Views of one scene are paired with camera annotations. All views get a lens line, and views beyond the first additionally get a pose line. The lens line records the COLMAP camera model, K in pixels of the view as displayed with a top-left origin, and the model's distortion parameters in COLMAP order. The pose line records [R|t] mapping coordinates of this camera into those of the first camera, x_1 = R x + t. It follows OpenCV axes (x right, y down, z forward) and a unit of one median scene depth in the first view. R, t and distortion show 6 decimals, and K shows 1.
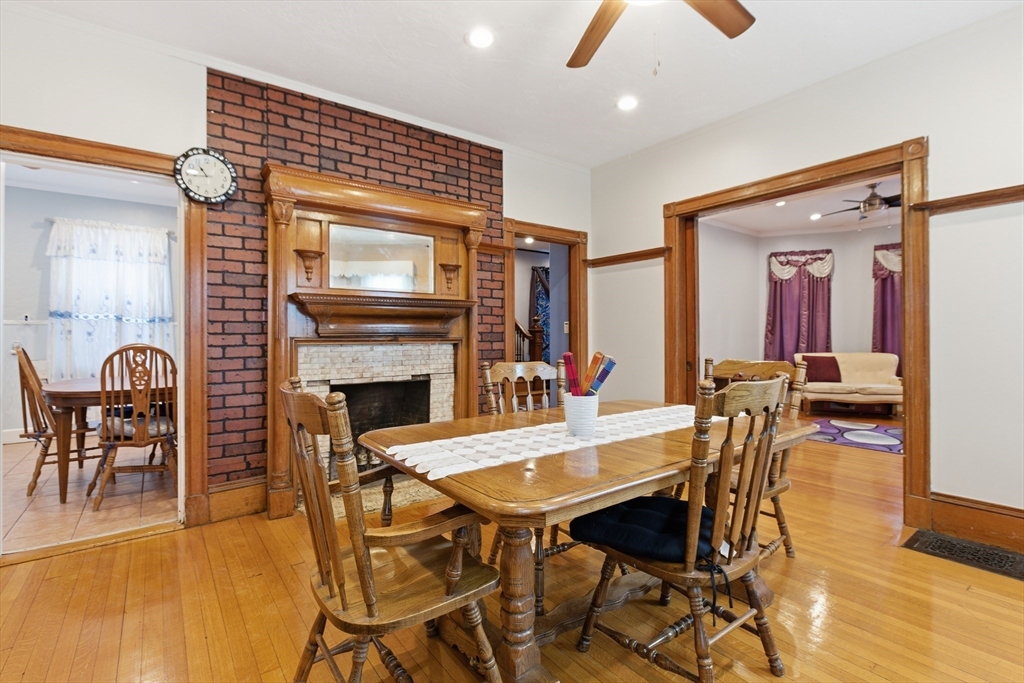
lens RADIAL K [[473.6, 0, 513.9], [0, 473.6, 332.4], [0, 0, 1]] dist [-0.004463, -0.000183]
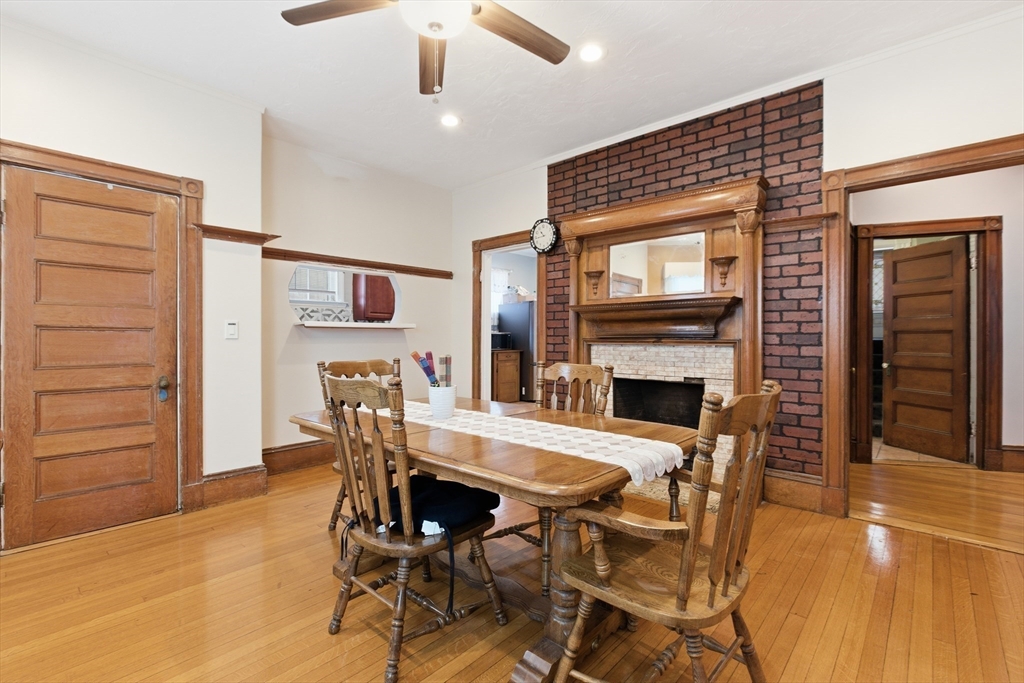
lens RADIAL K [[470.1, 0, 513.5], [0, 470.1, 338.6], [0, 0, 1]] dist [-0.001857, 0.000978]
pose [[0.195235, 0.006546, -0.980735, 0.681460], [0.007034, 0.999943, 0.008074, -0.001053], [0.980731, -0.008475, 0.195178, 0.461992]]
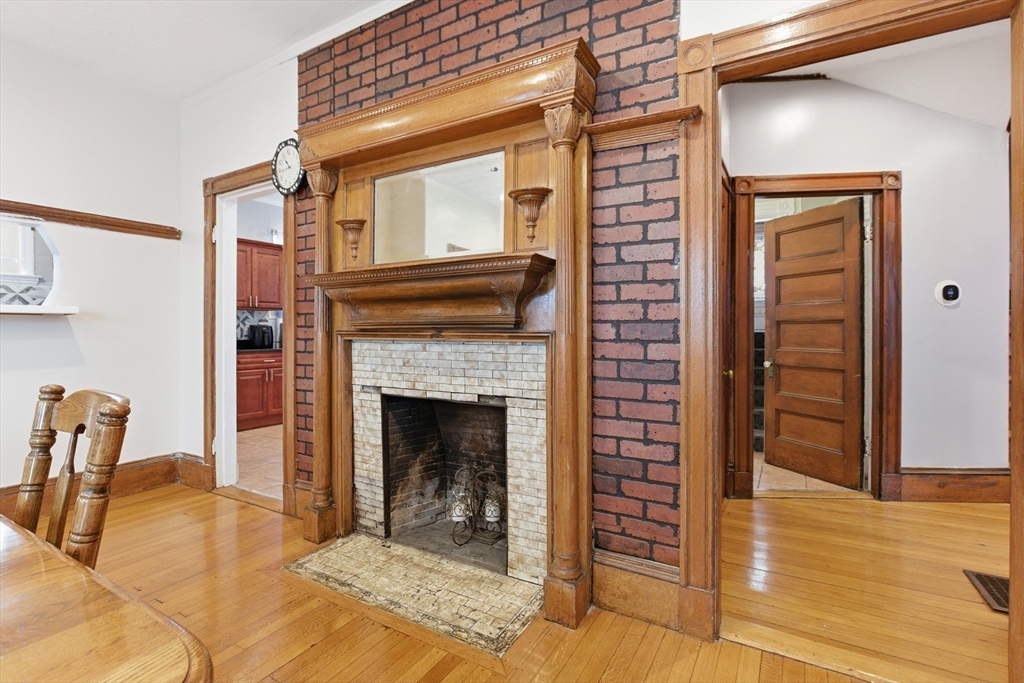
lens RADIAL K [[488.3, 0, 511.6], [0, 488.3, 331.8], [0, 0, 1]] dist [-0.008854, 0.000081]
pose [[0.383181, 0.006923, -0.923647, 0.368798], [0.006897, 0.999923, 0.010355, 0.005057], [0.923648, -0.010338, 0.383103, 0.808985]]
